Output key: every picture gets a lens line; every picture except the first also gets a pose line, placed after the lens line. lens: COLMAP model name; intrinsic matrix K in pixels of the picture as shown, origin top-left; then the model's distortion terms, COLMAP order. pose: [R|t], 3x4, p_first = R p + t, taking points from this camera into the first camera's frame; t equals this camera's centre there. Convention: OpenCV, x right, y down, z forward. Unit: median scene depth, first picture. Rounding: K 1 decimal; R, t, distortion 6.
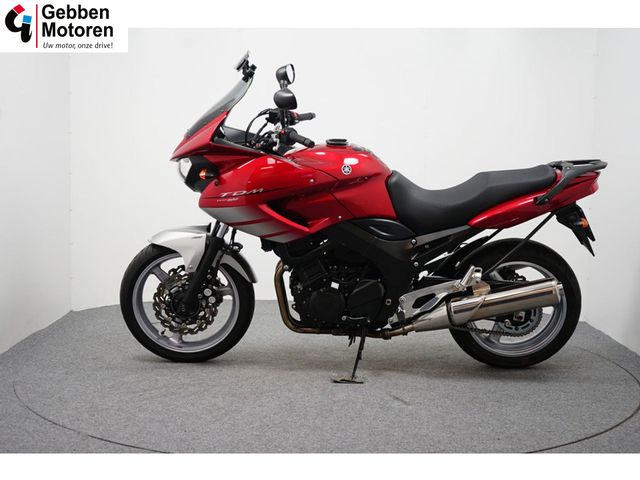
lens RADIAL K [[924.8, 0, 319.7], [0, 924.8, 238.7], [0, 0, 1]] dist [0.031720, 0.000000]
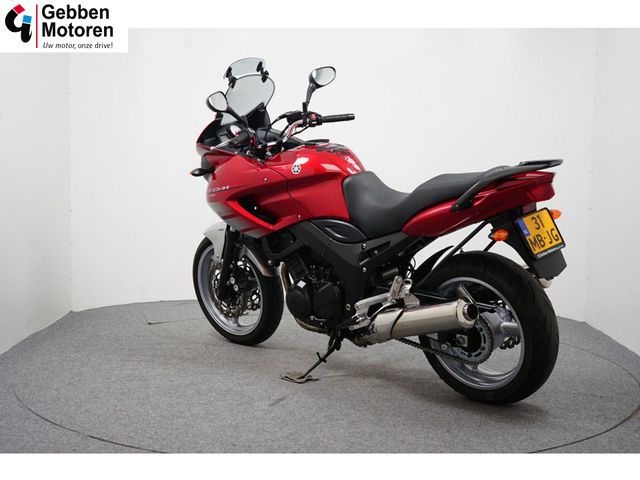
lens RADIAL K [[924.8, 0, 320.2], [0, 924.8, 241.2], [0, 0, 1]] dist [0.031720, 0.000000]
pose [[0.715785, 0.060168, -0.695723, 0.732060], [-0.067058, 0.997599, 0.017283, -0.015191], [0.695093, 0.034283, 0.718102, 0.288348]]
